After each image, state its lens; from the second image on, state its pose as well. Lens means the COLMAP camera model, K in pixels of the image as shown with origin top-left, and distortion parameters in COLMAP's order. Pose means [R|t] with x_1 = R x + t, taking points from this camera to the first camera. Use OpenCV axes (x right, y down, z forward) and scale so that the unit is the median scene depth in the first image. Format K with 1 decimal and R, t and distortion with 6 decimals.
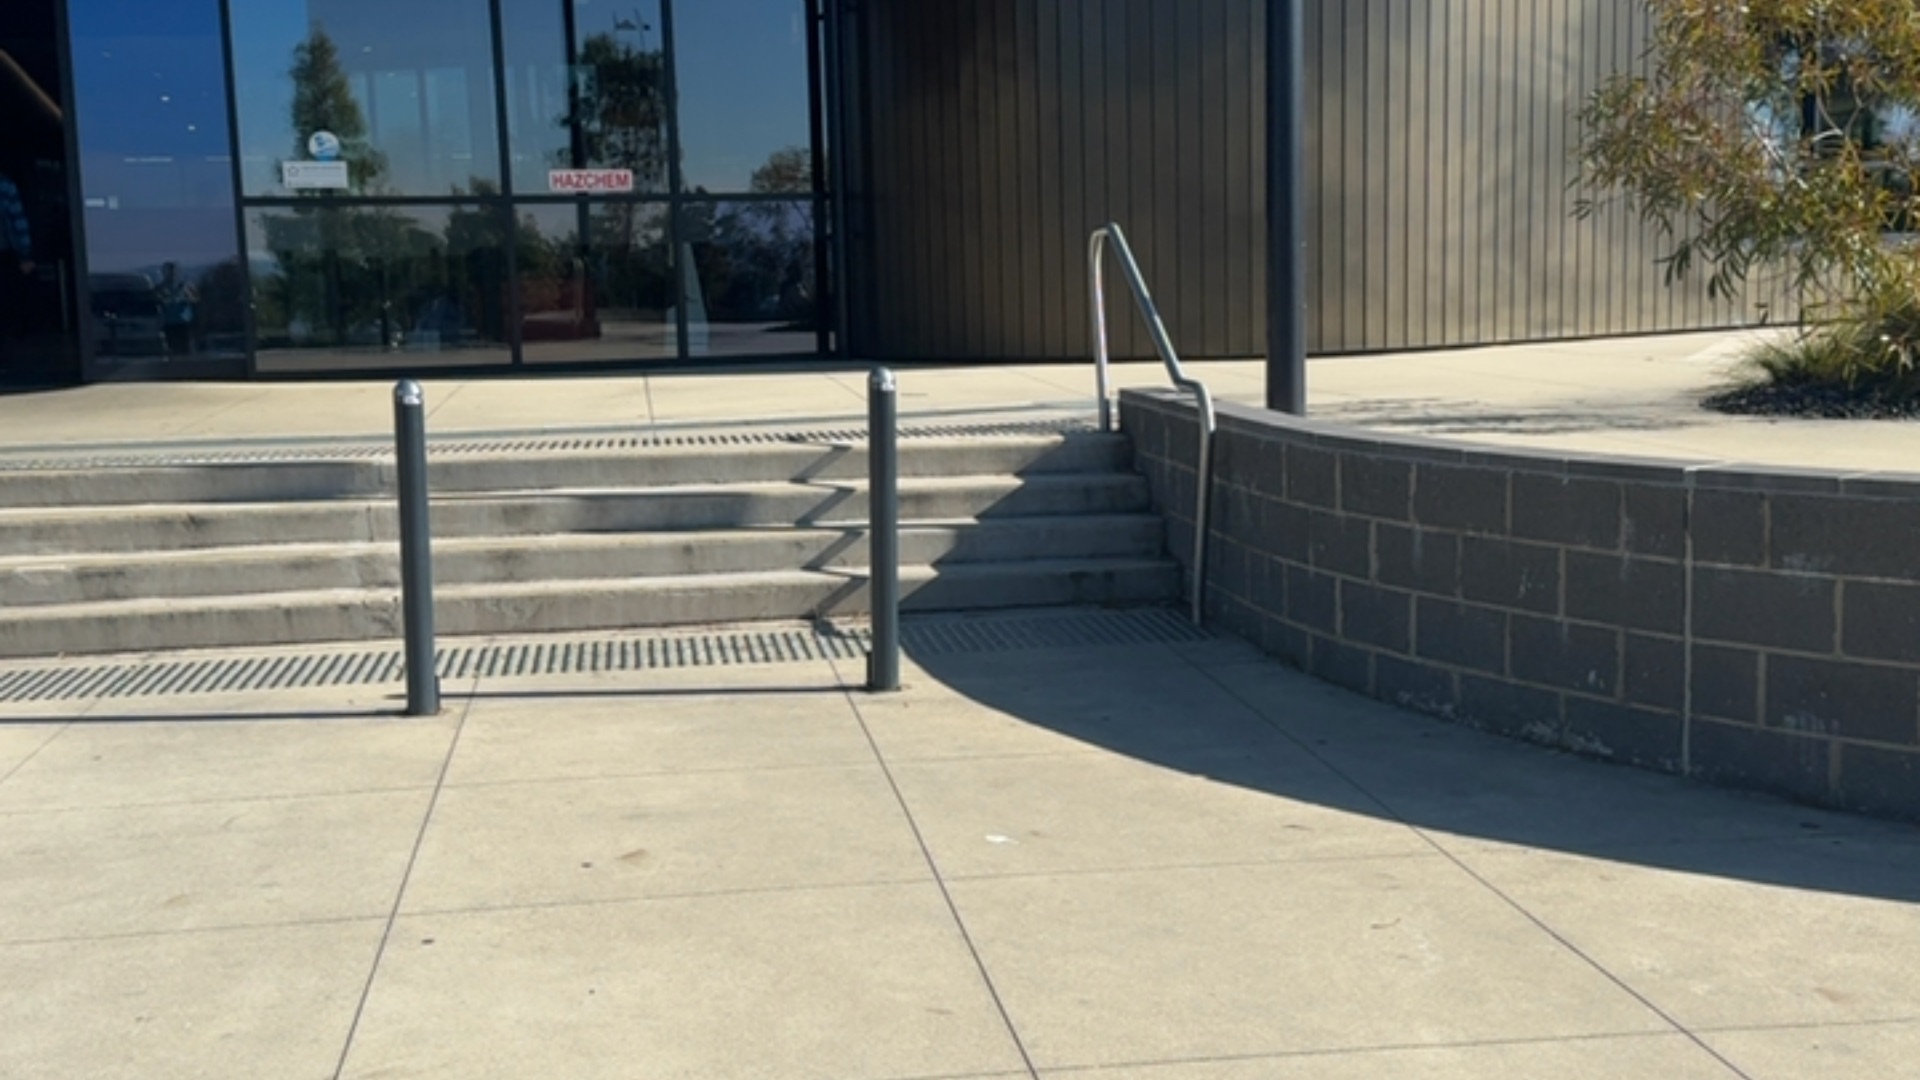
lens RADIAL K [[2248.1, 0, 971.5], [0, 2248.1, 543.9], [0, 0, 1]] dist [0.216790, -0.519252]
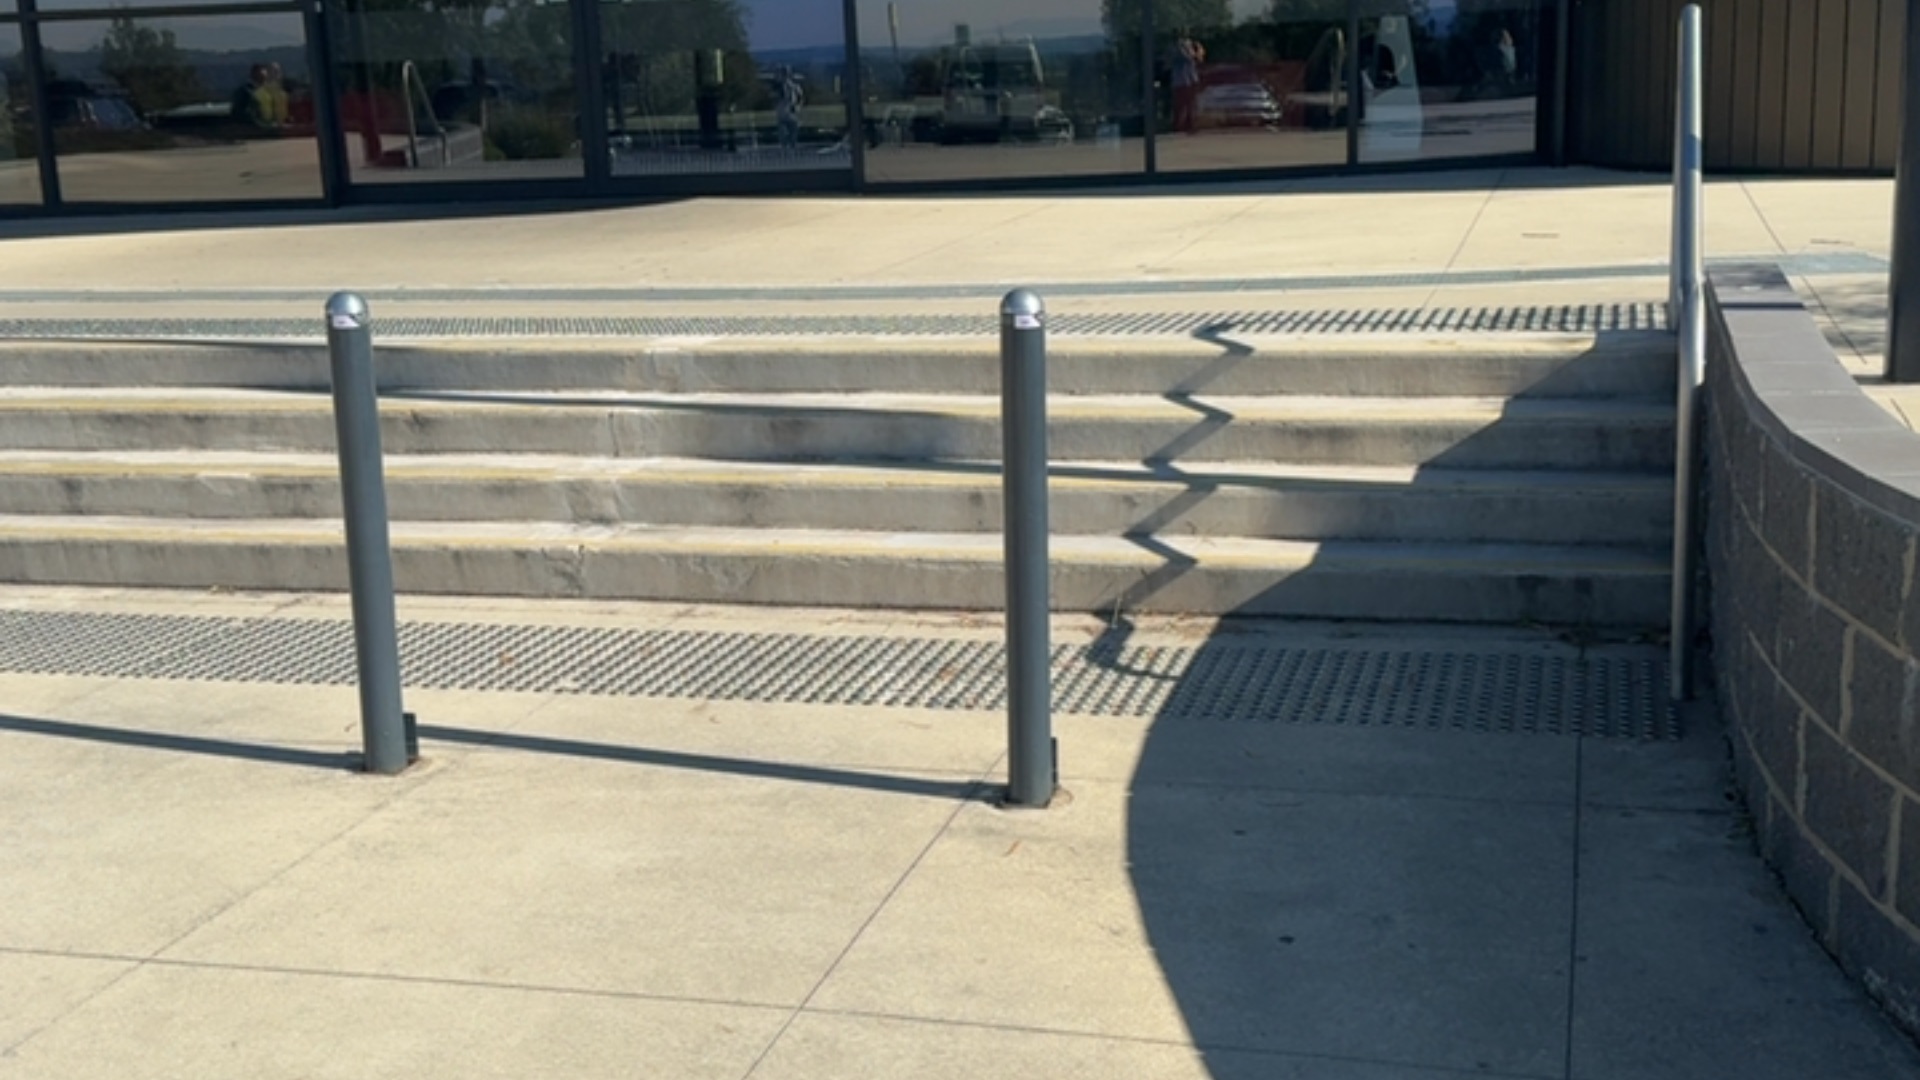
lens RADIAL K [[2248.1, 0, 971.5], [0, 2248.1, 543.9], [0, 0, 1]] dist [0.216790, -0.519252]
pose [[0.914212, 0.076542, -0.397941, 0.158727], [-0.034866, 0.993215, 0.110939, -0.062638], [0.403733, -0.087547, 0.910678, 0.354543]]
